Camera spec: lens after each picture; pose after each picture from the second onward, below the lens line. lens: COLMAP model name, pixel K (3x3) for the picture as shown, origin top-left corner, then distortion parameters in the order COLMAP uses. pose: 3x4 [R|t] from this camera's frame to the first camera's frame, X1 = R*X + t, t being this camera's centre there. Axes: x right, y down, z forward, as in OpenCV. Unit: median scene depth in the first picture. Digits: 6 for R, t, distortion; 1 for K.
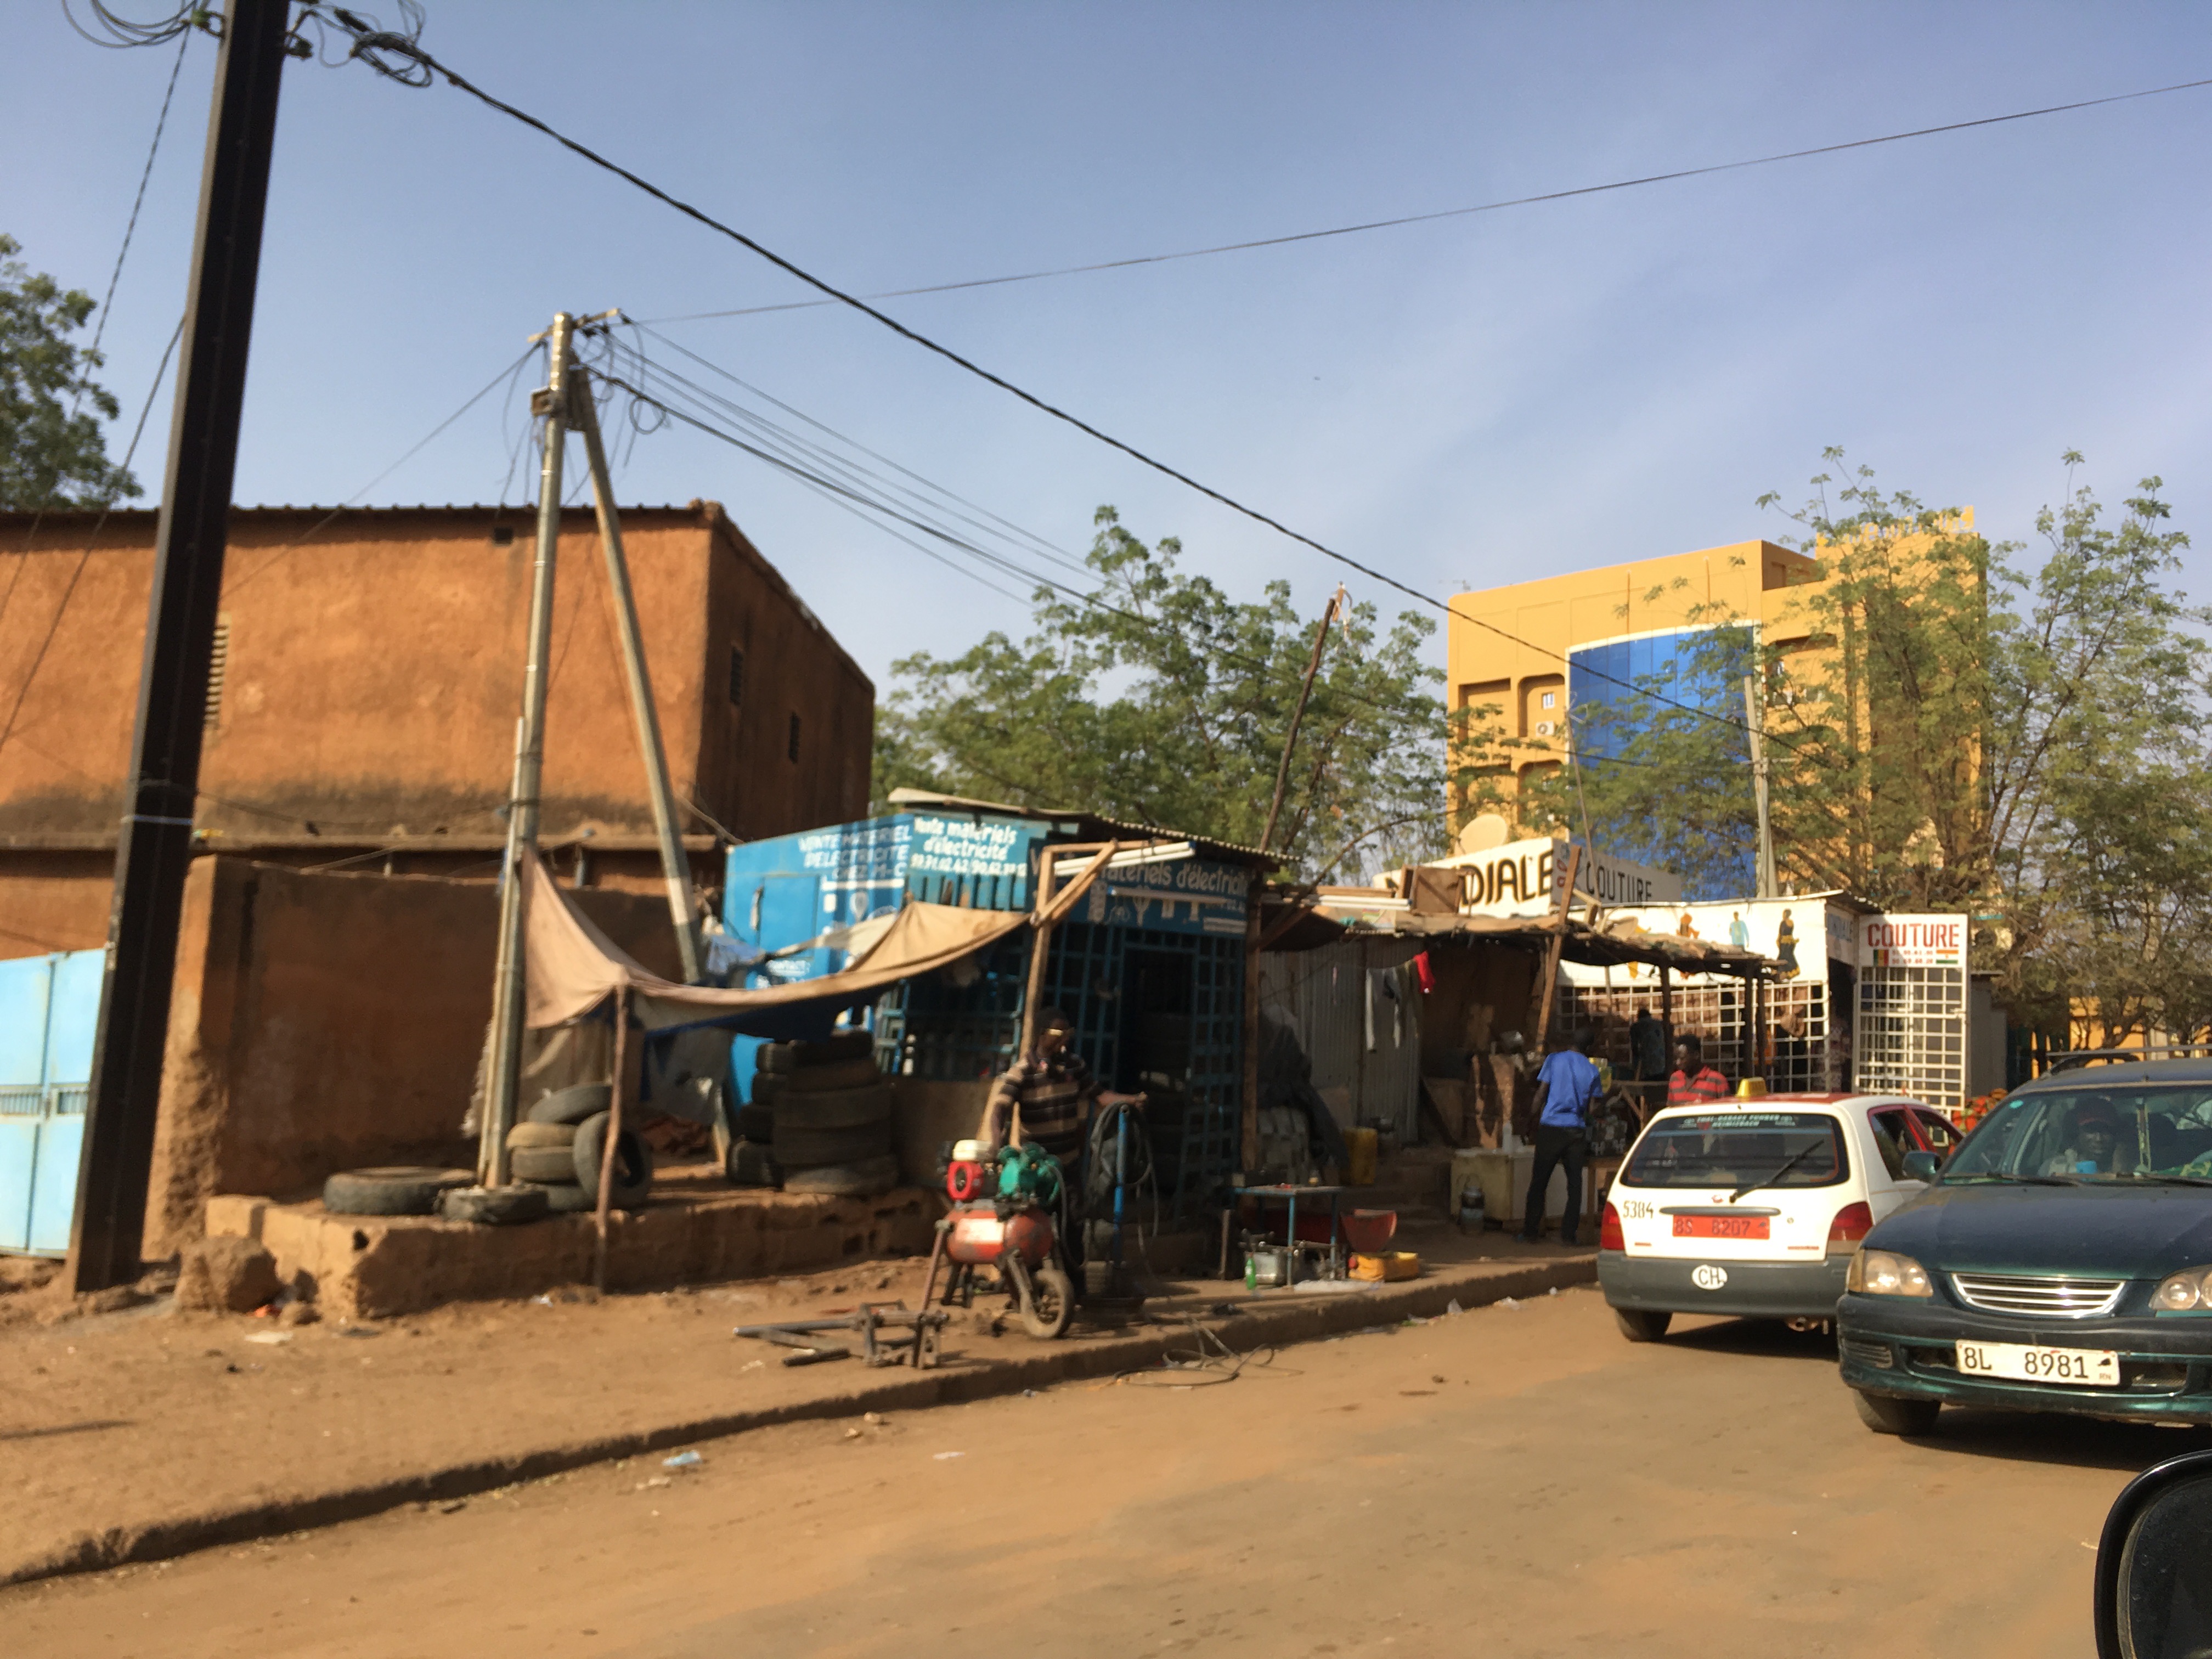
lens RADIAL K [[1868.6, 0, 1107.7], [0, 1868.6, 835.8], [0, 0, 1]] dist [-0.002415, -0.009502]
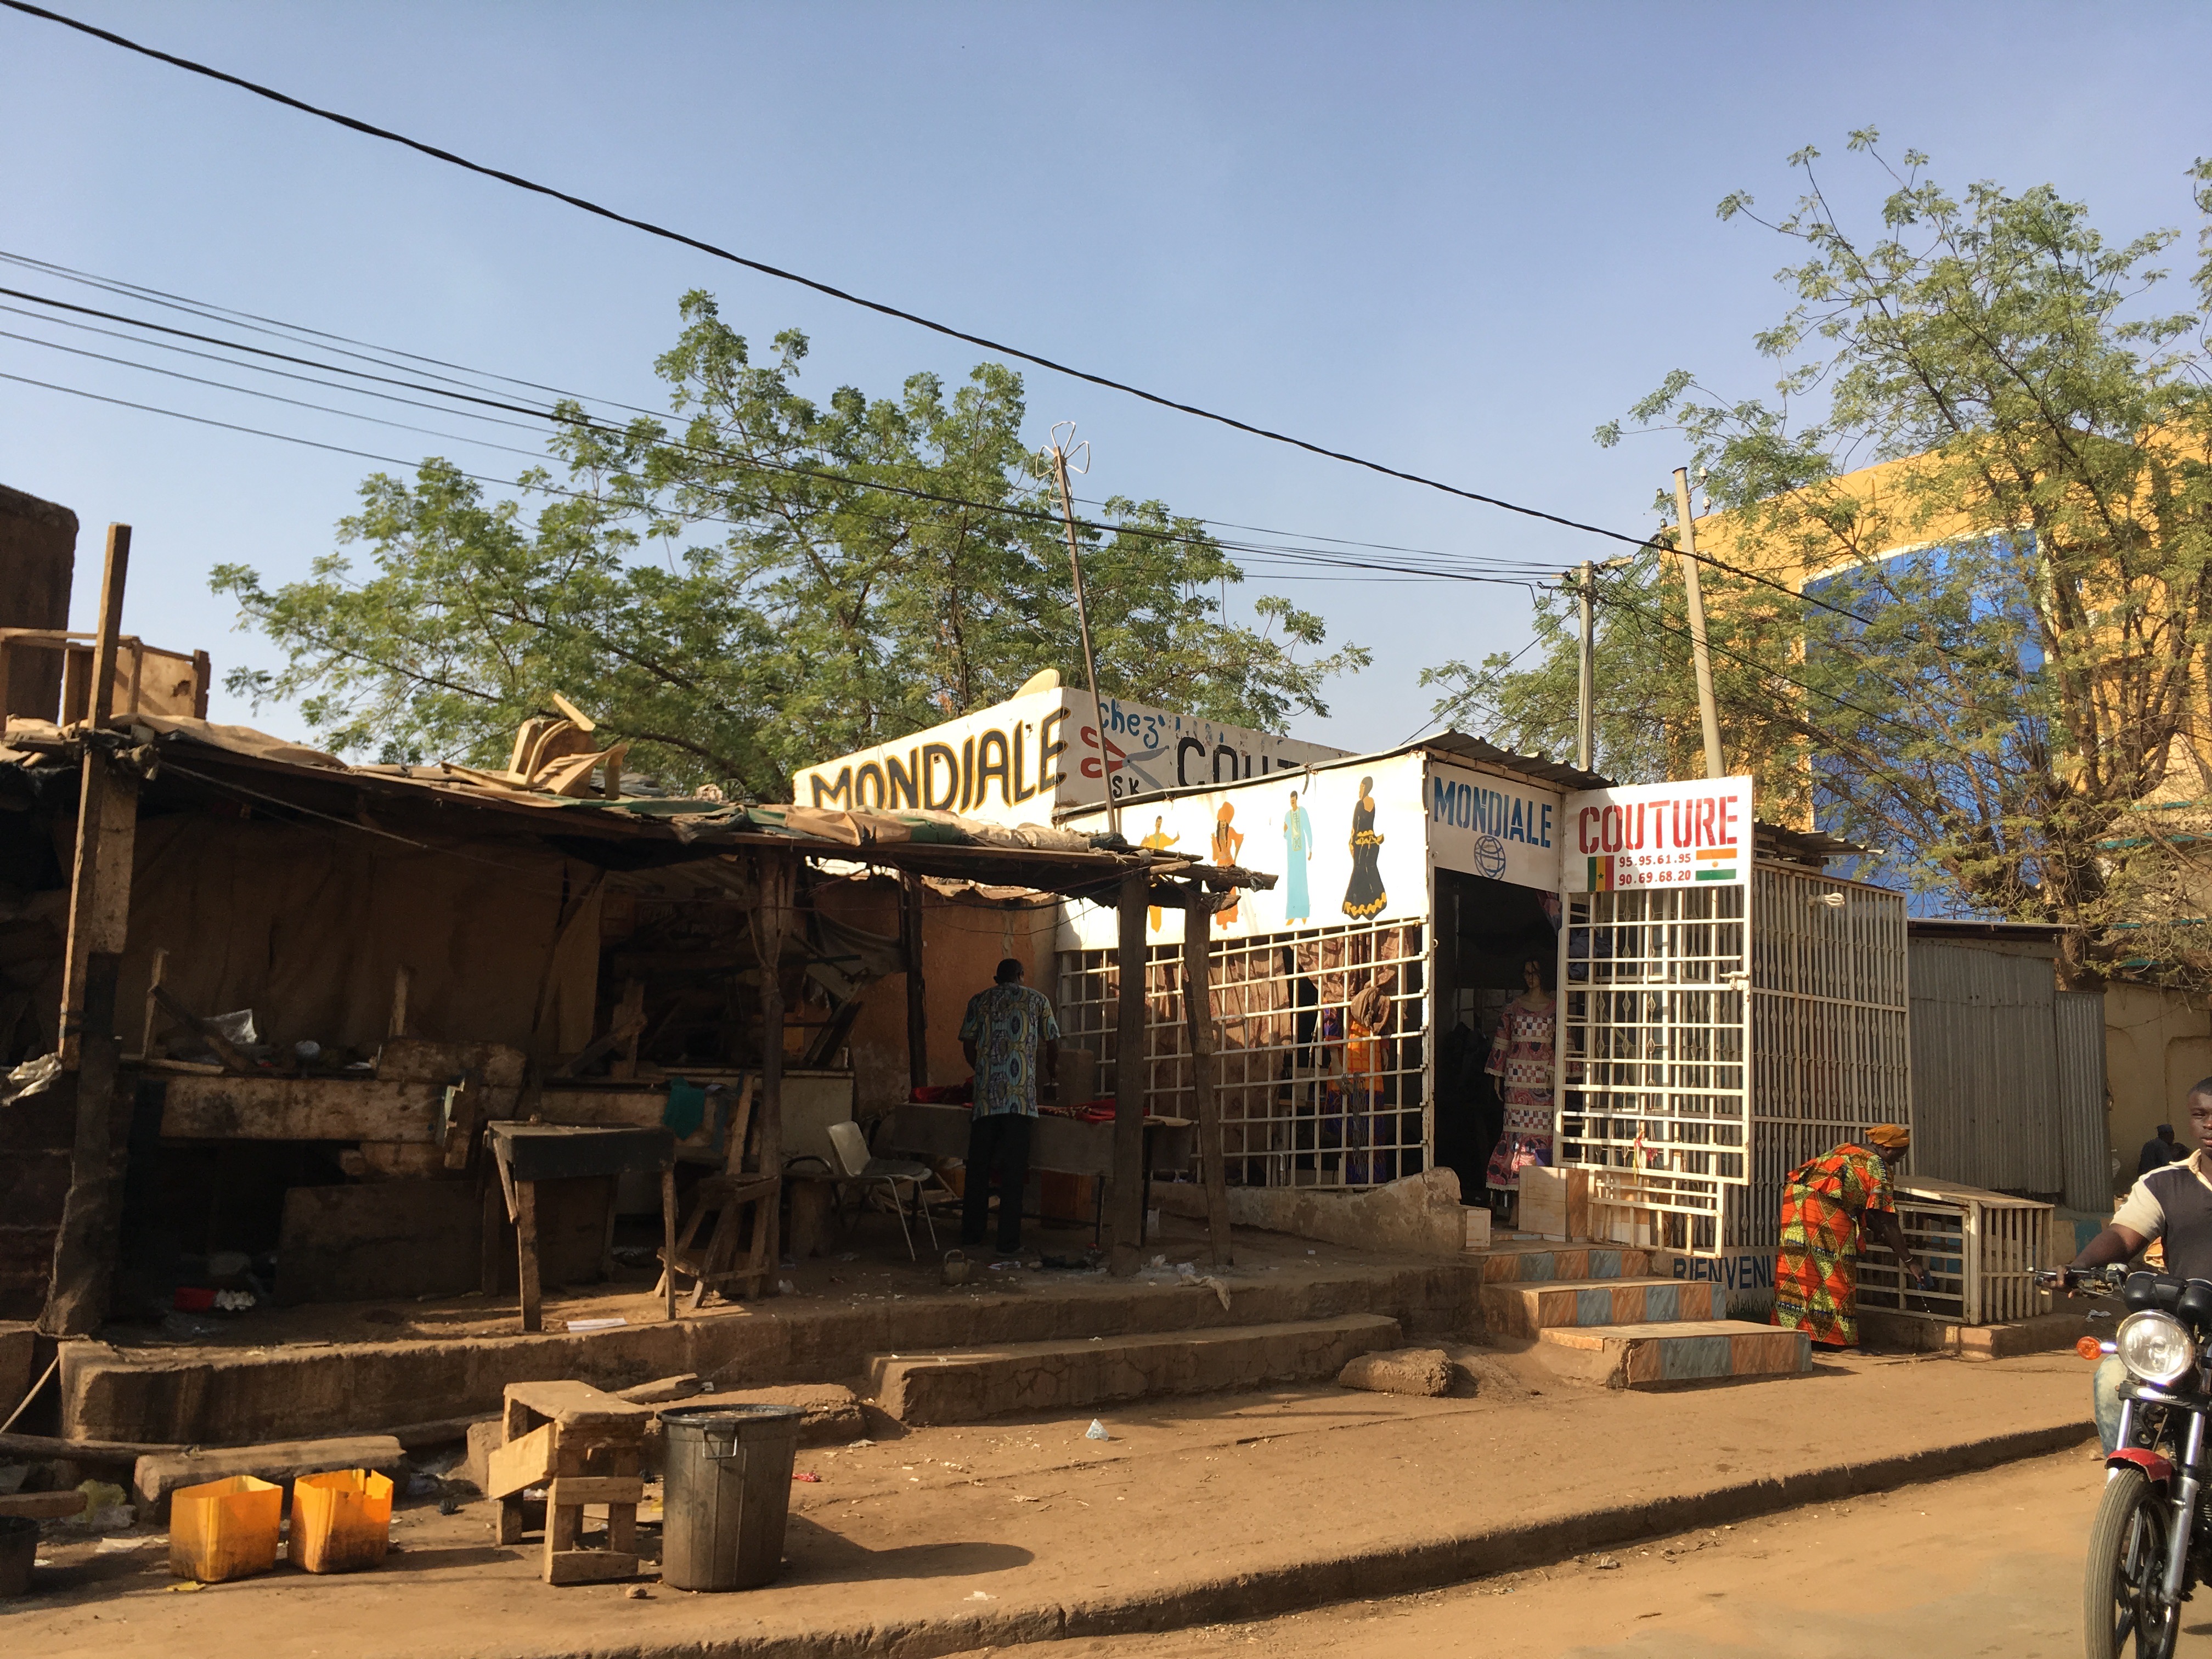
lens RADIAL K [[1868.6, 0, 1105.0], [0, 1868.6, 826.6], [0, 0, 1]] dist [-0.002415, -0.009502]
pose [[0.977202, -0.035996, -0.209237, 0.388482], [0.030755, 0.999128, -0.028248, 0.062557], [0.210071, 0.021169, 0.977457, 0.484000]]
